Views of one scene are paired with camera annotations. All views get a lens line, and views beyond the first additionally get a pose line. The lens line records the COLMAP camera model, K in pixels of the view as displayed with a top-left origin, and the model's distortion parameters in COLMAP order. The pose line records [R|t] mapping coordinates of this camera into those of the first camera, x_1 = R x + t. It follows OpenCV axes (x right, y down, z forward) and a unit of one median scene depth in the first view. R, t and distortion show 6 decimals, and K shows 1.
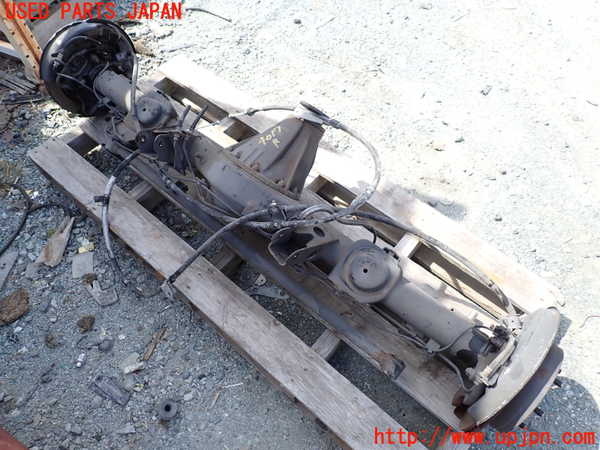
lens RADIAL K [[436.3, 0, 298.0], [0, 436.3, 223.5], [0, 0, 1]] dist [0.011349, 0.002962]
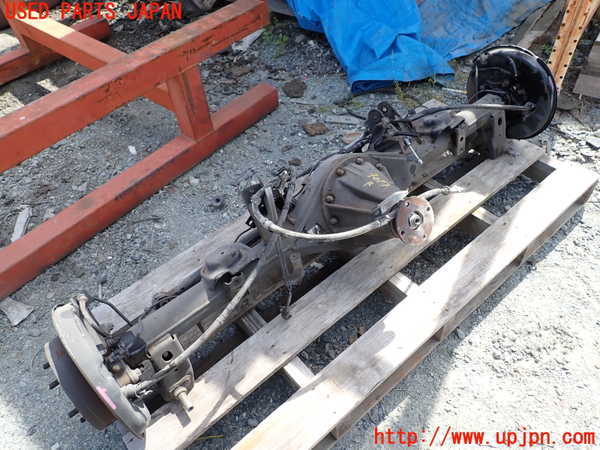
lens RADIAL K [[436.3, 0, 297.8], [0, 436.3, 226.1], [0, 0, 1]] dist [0.011349, 0.002962]
pose [[-0.164163, 0.746671, -0.644618, 0.568066], [-0.795375, 0.286334, 0.534220, -0.465610], [0.583463, 0.600412, 0.546878, 0.365641]]
